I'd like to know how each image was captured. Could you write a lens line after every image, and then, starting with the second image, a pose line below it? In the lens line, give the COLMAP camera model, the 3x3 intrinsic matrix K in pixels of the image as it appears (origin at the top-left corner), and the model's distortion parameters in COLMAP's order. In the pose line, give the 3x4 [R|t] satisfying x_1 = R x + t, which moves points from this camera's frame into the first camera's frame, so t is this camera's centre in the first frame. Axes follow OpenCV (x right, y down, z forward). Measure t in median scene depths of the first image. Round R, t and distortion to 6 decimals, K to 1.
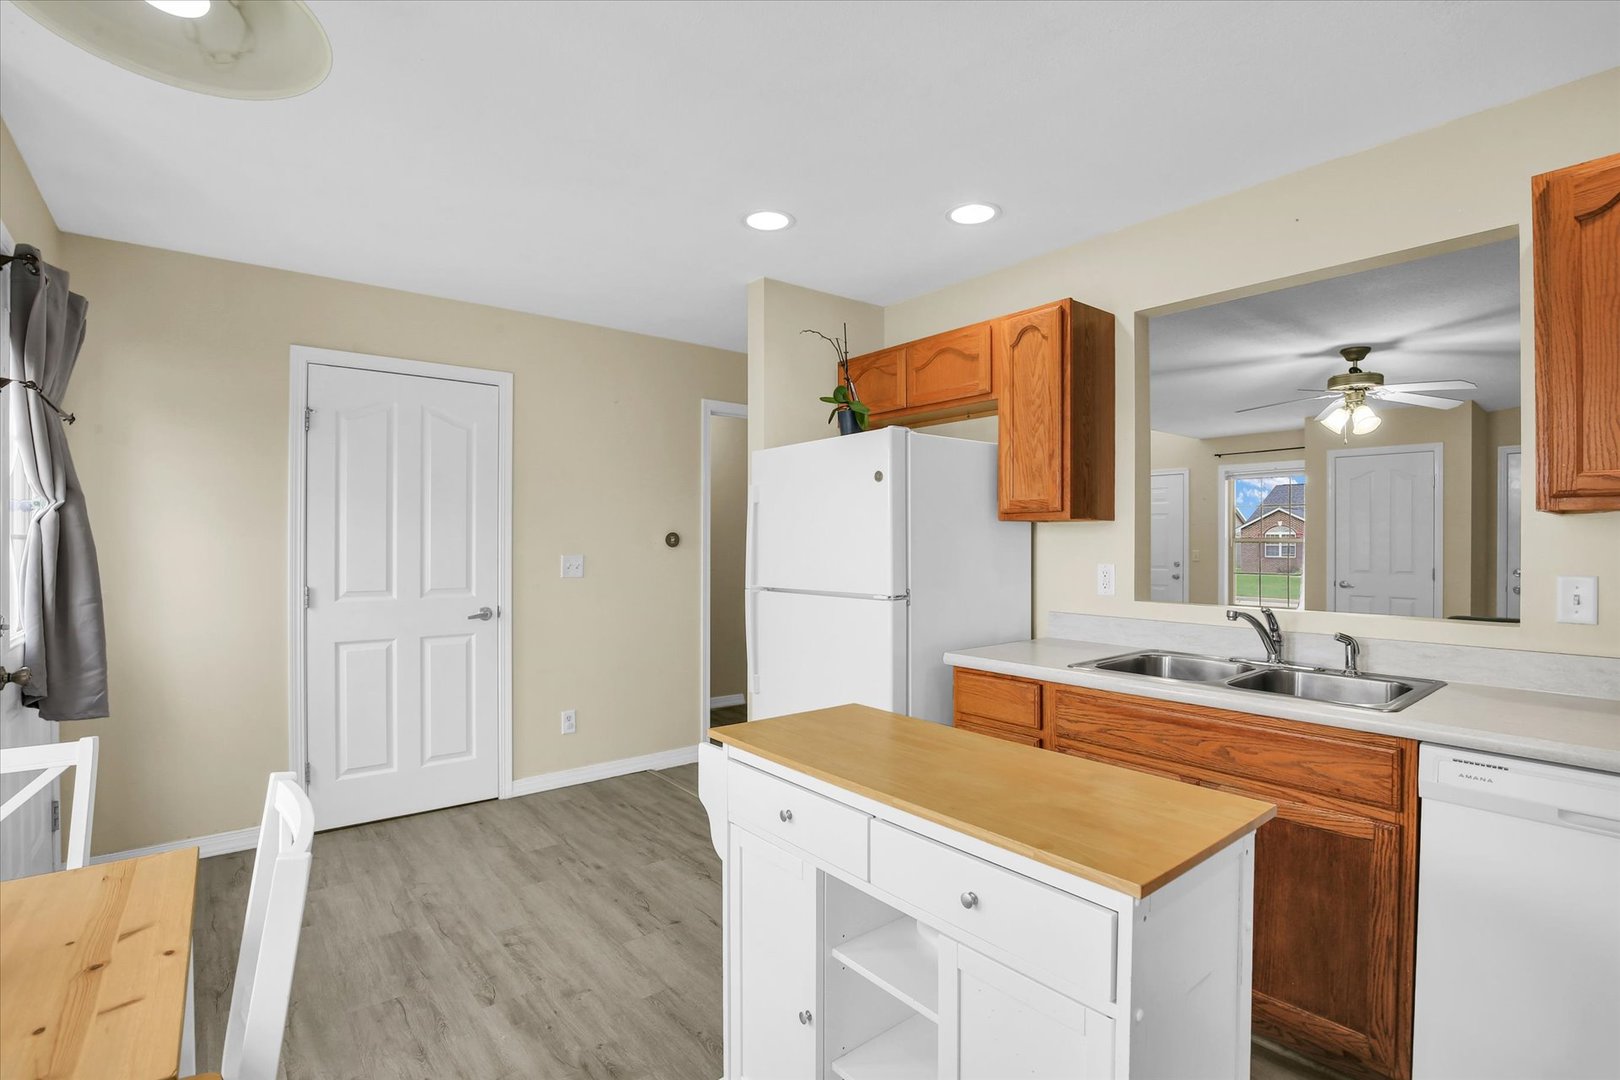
lens RADIAL K [[754.3, 0, 816.0], [0, 754.3, 527.6], [0, 0, 1]] dist [-0.034472, 0.000718]
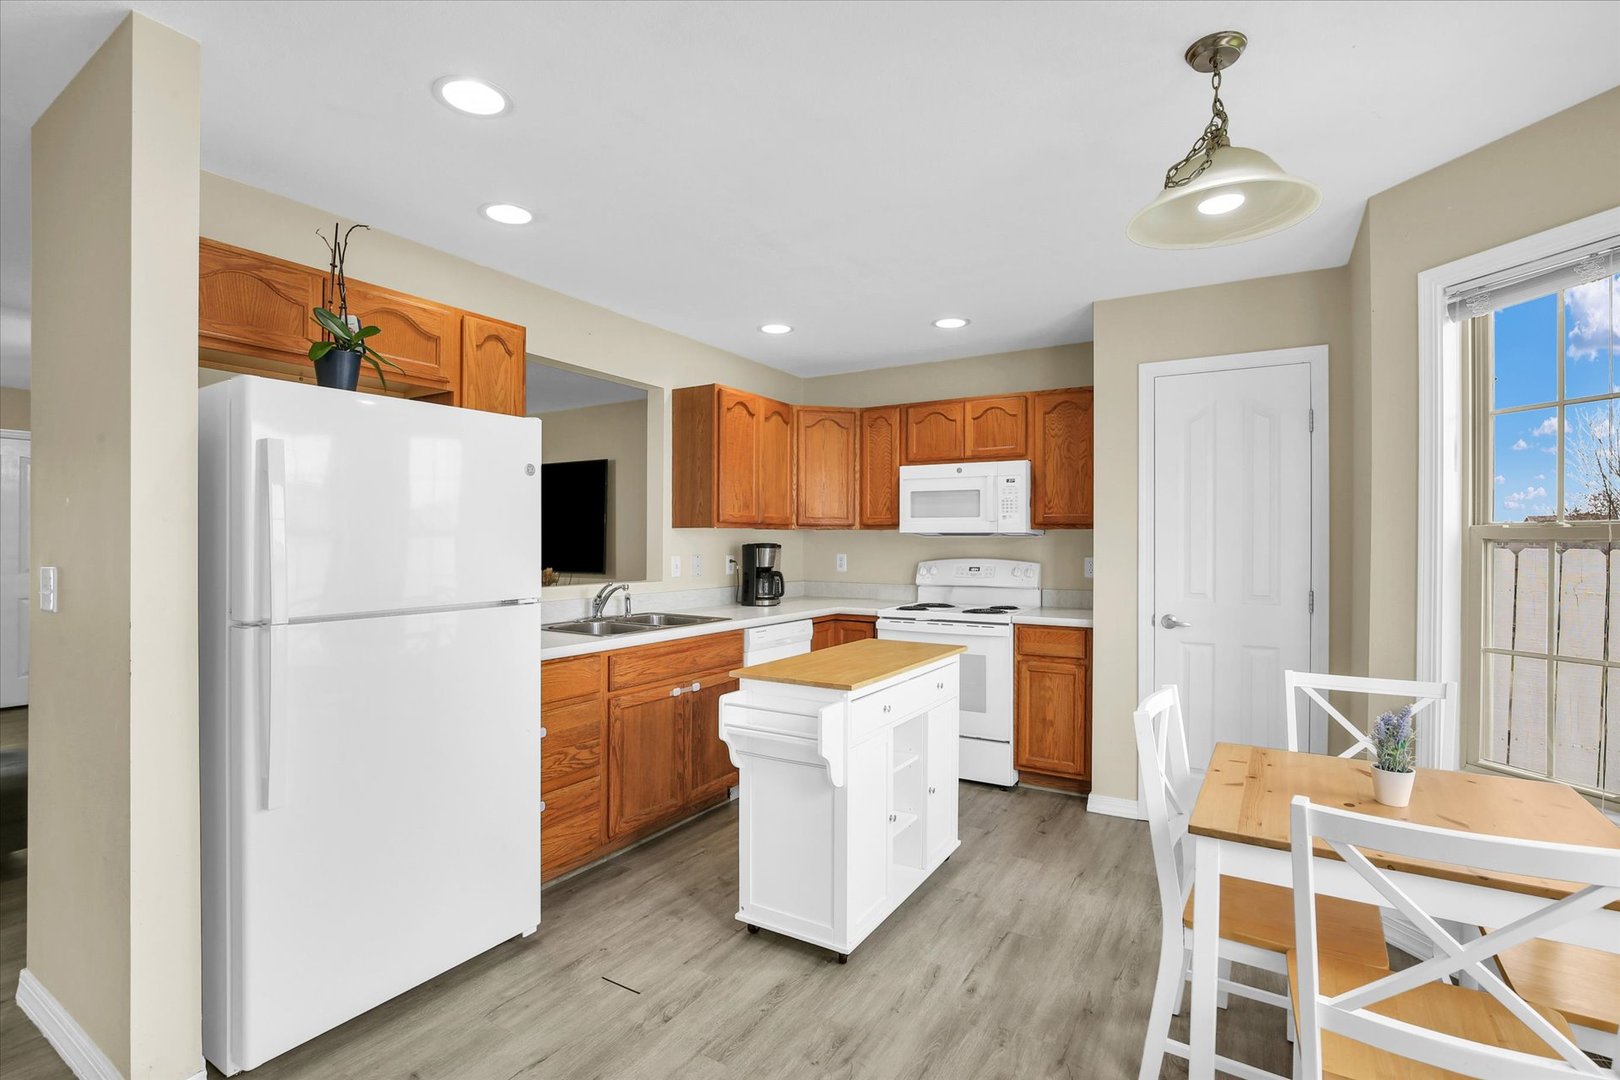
lens RADIAL K [[739.9, 0, 786.7], [0, 739.9, 536.5], [0, 0, 1]] dist [-0.025816, 0.000345]
pose [[-0.303744, 0.002195, 0.952751, -1.017851], [-0.020907, 0.999741, -0.008969, 0.016295], [-0.952524, -0.022643, -0.303619, 1.142240]]
